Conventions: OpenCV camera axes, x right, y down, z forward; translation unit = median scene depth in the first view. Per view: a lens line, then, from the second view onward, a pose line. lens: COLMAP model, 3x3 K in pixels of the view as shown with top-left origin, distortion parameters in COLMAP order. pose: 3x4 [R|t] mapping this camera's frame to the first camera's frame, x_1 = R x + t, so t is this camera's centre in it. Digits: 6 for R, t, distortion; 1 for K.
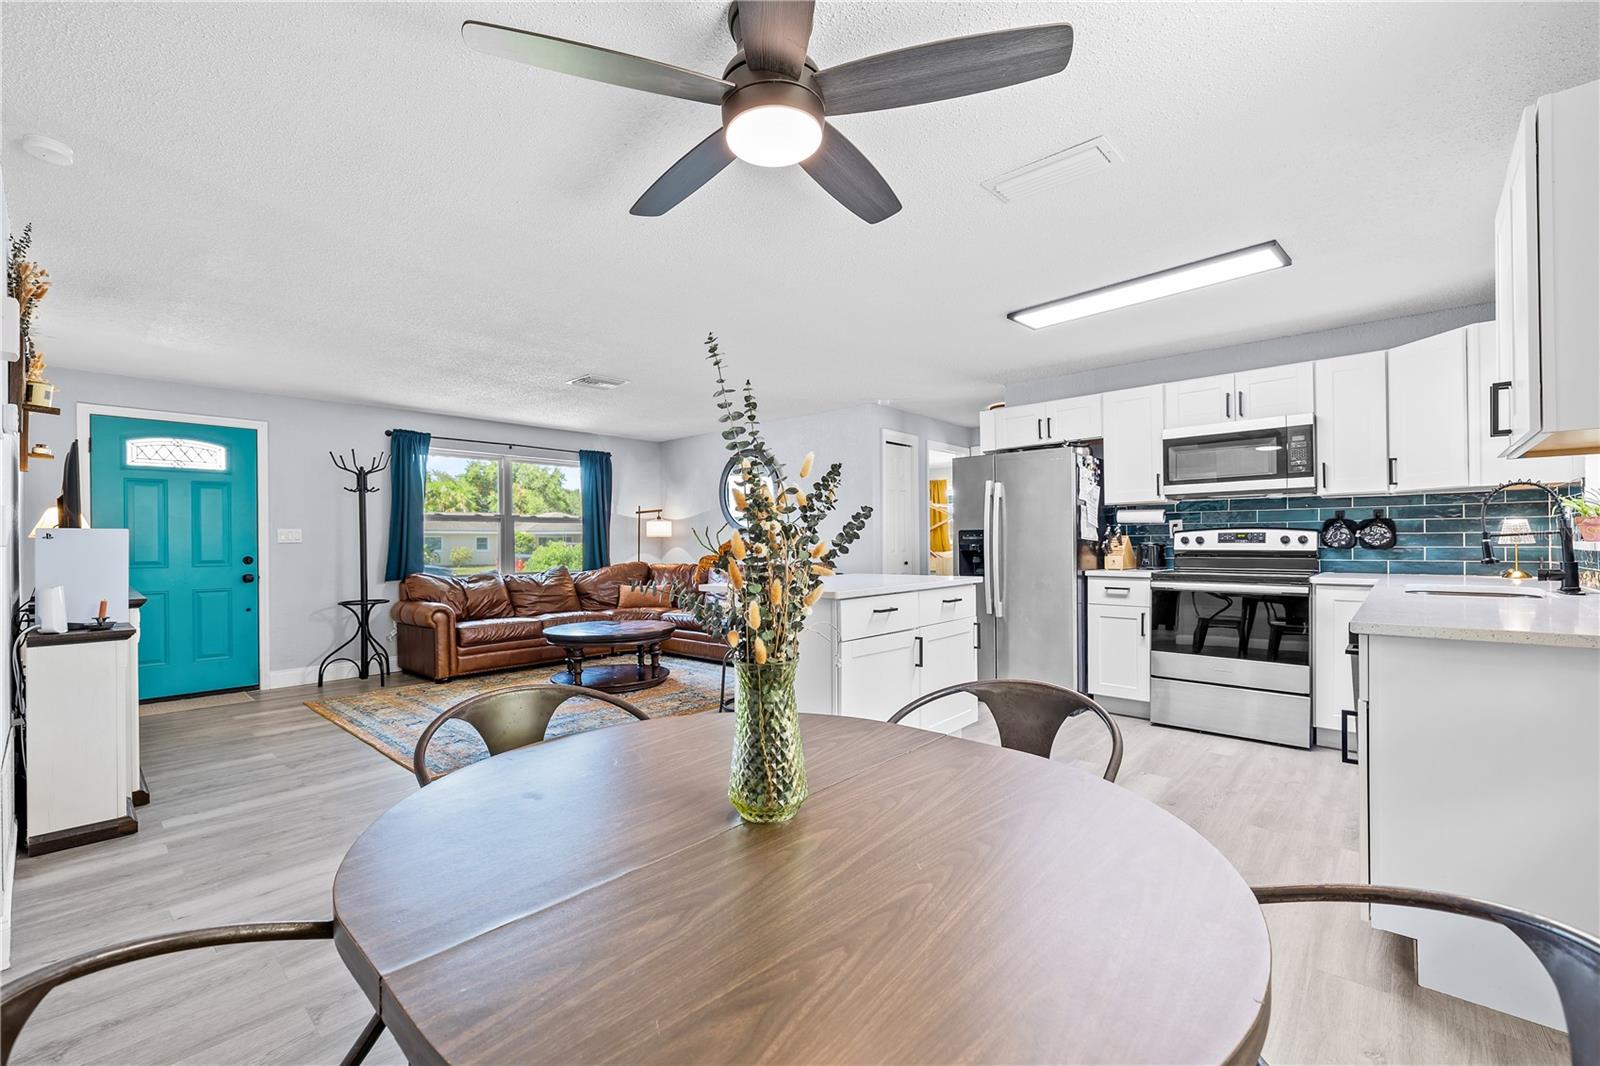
lens RADIAL K [[678.9, 0, 796.3], [0, 678.9, 543.0], [0, 0, 1]] dist [0.000063, 0.000147]
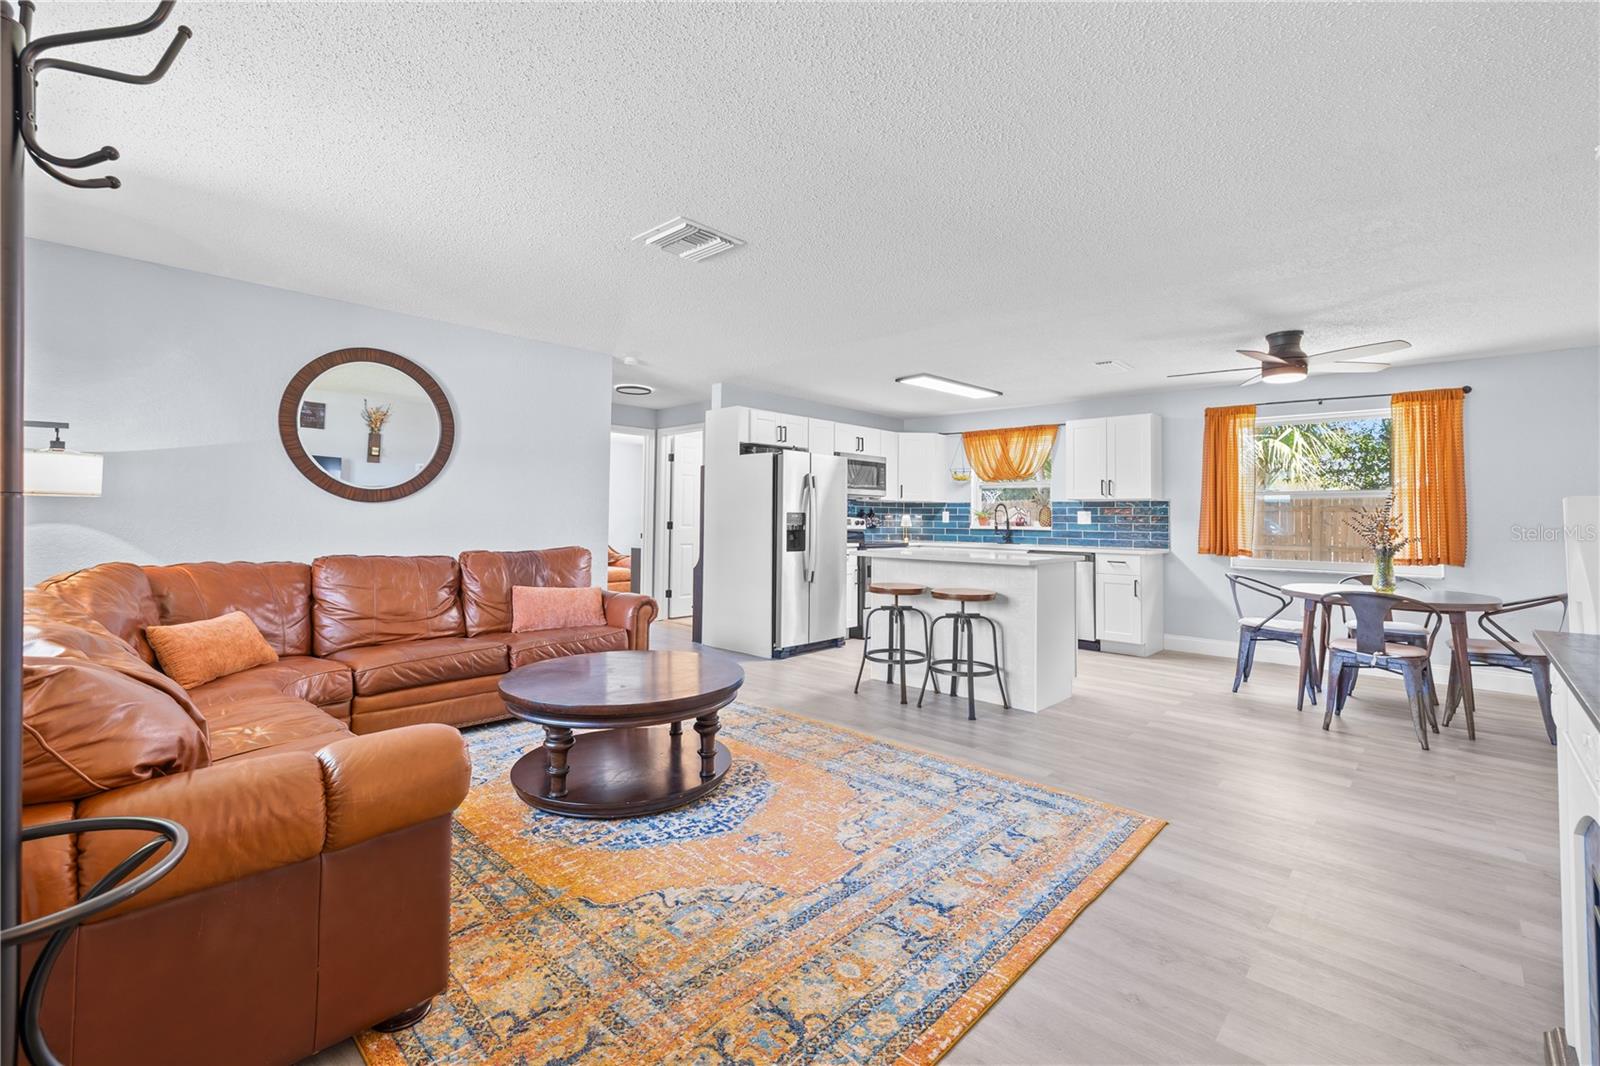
lens RADIAL K [[686.0, 0, 793.1], [0, 686.0, 495.7], [0, 0, 1]] dist [0.002671, 0.000409]
pose [[0.022520, 0.046504, 0.998664, -0.802567], [-0.010255, 0.998876, -0.046283, 0.006058], [-0.999694, -0.009199, 0.022972, 0.832586]]
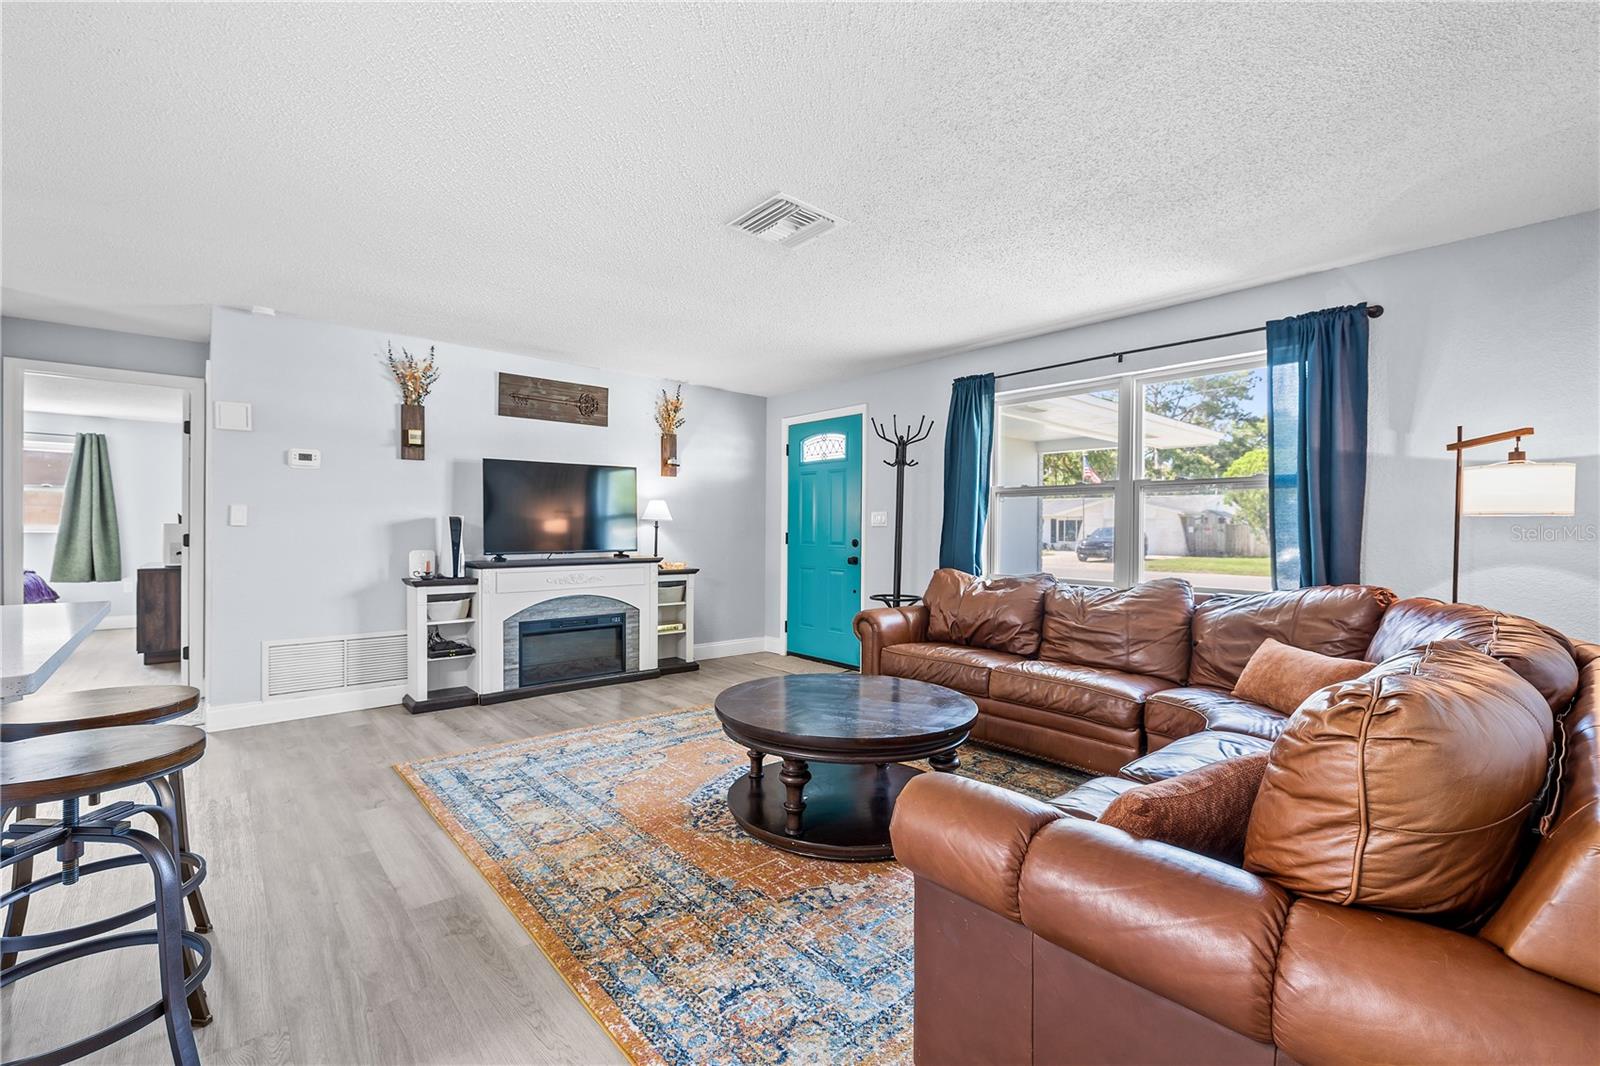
lens RADIAL K [[688.8, 0, 800.0], [0, 688.8, 533.0], [0, 0, 1]] dist [0.000626, -0.000009]
pose [[-0.120477, 0.015398, -0.992597, 0.222638], [-0.006913, 0.999842, 0.016350, -0.005794], [0.992692, 0.008832, -0.120351, 0.999687]]
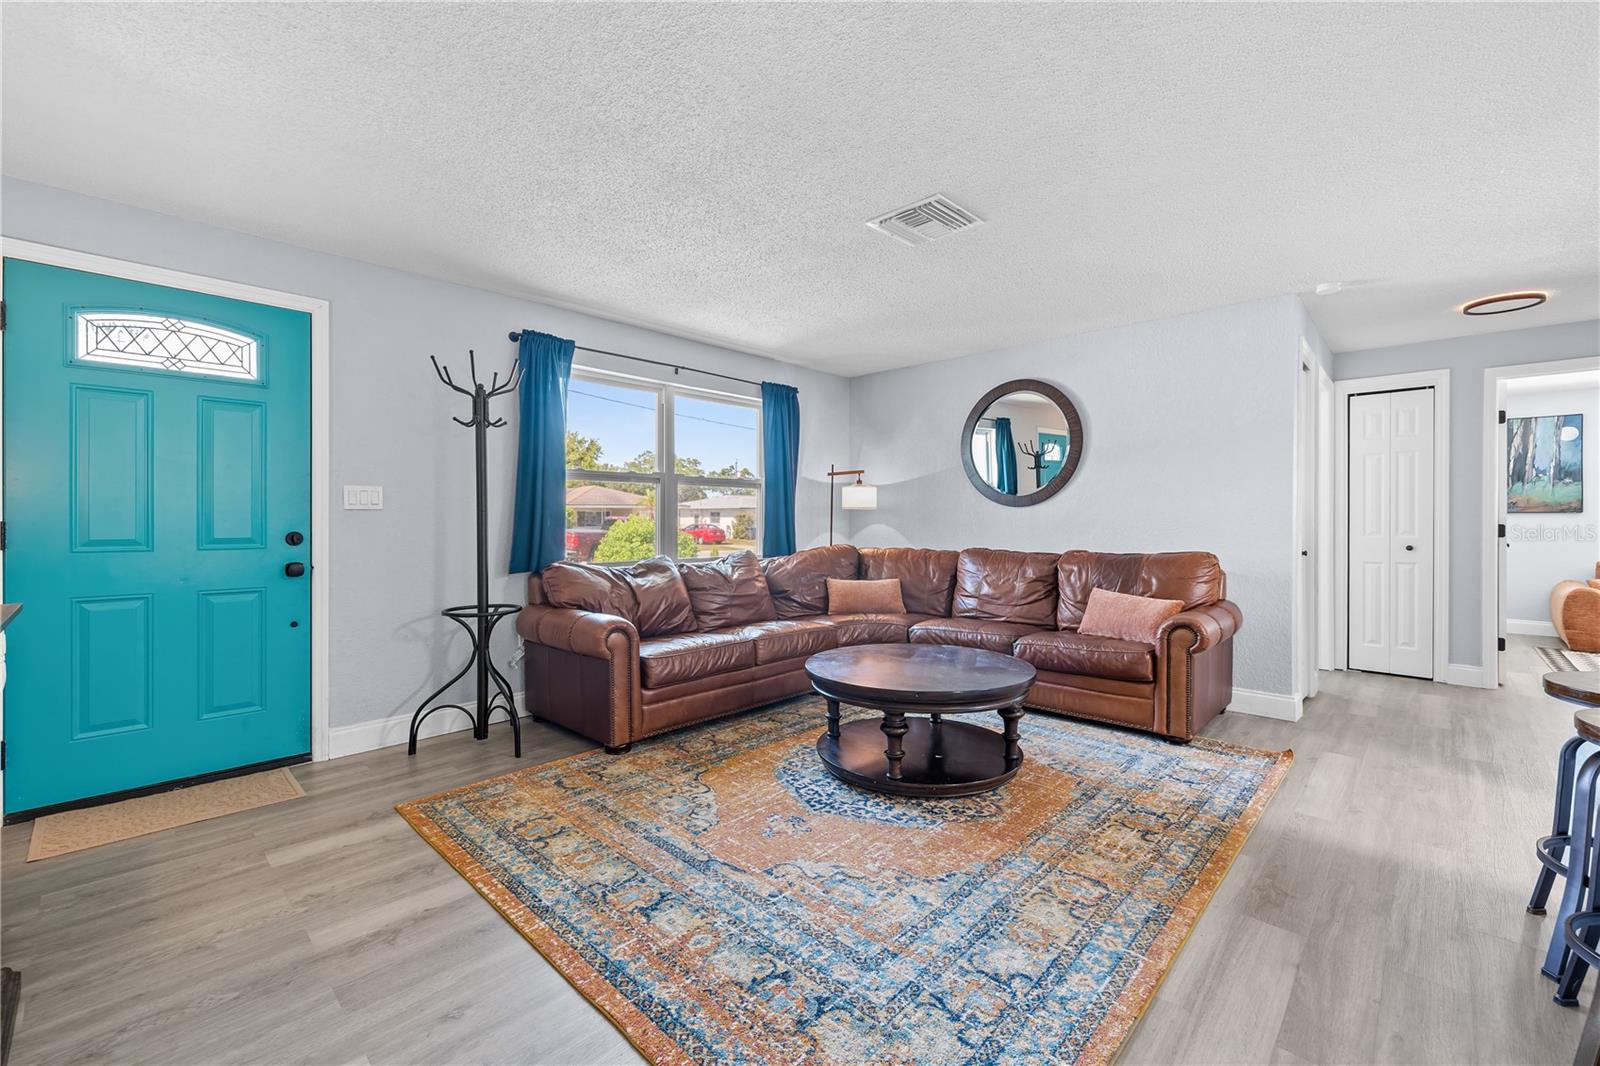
lens RADIAL K [[672.9, 0, 797.1], [0, 672.9, 522.0], [0, 0, 1]] dist [0.000334, 0.000183]
pose [[0.999574, 0.011797, -0.026699, -0.350240], [-0.011714, 0.999926, 0.003250, 0.004251], [0.026736, -0.002936, 0.999638, 0.421425]]
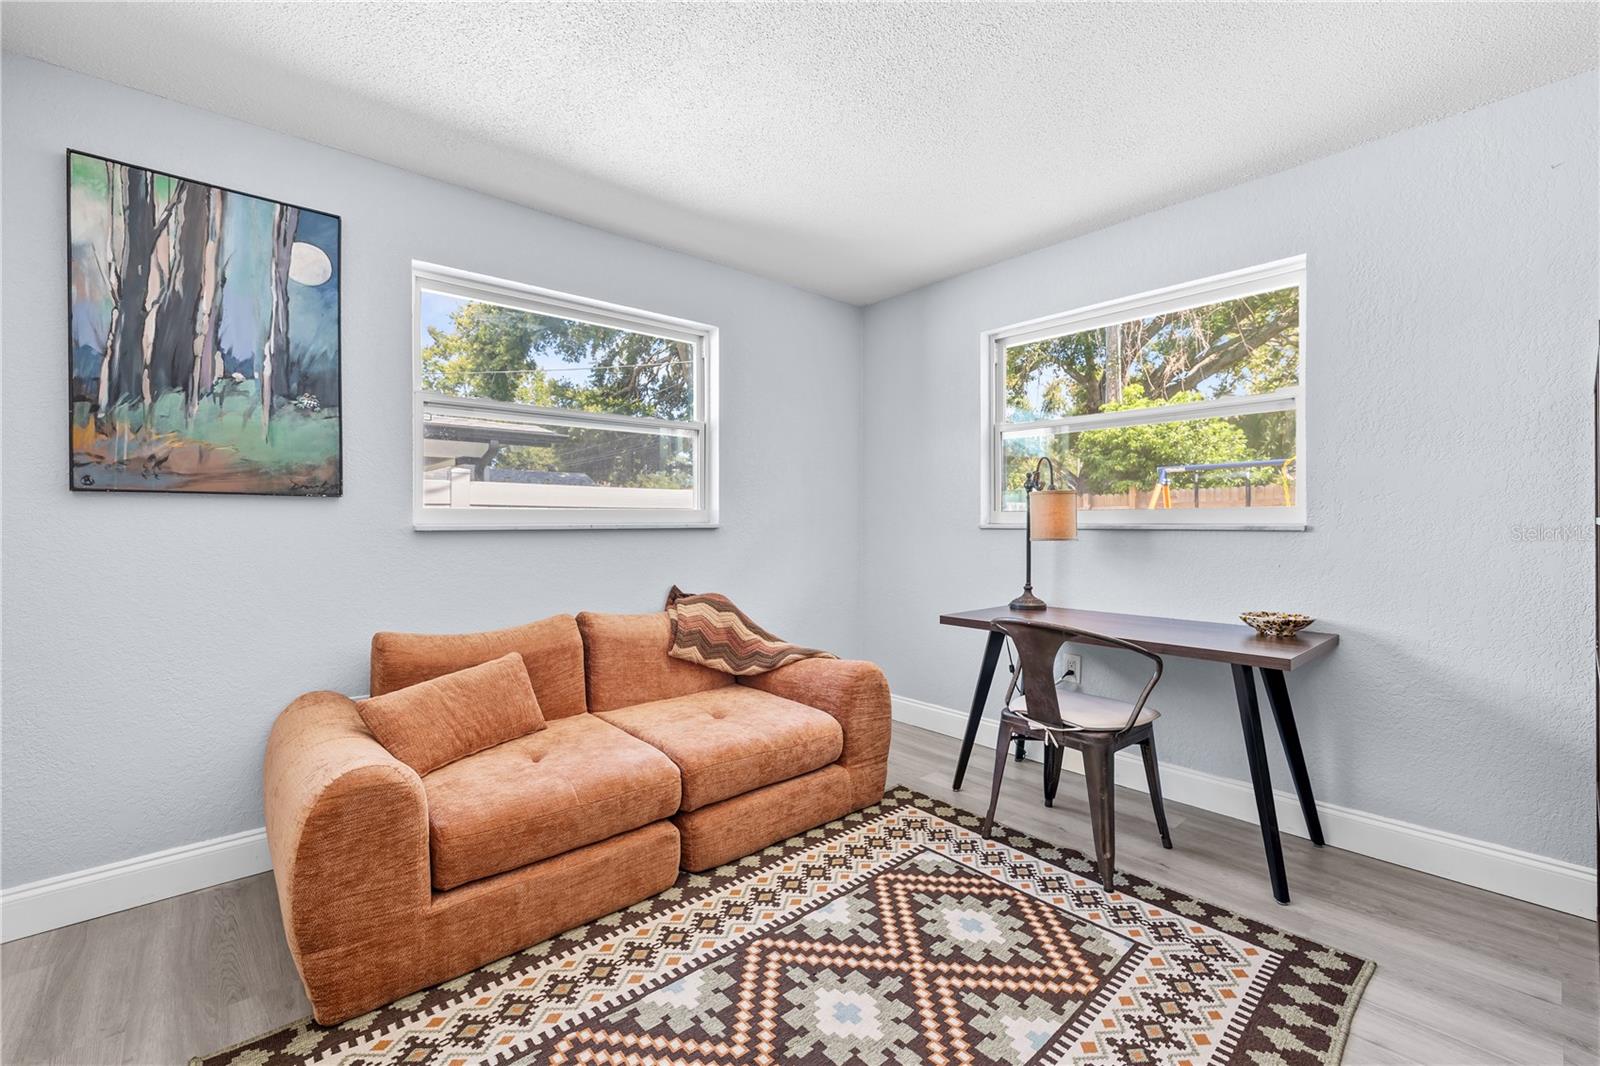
lens RADIAL K [[678.0, 0, 794.6], [0, 678.0, 523.6], [0, 0, 1]] dist [0.001048, 0.000073]
pose [[0.119552, 0.006935, 0.992804, 0.589410], [-0.000929, 0.999976, -0.006873, -0.005331], [-0.992828, -0.000101, 0.119555, 1.289503]]
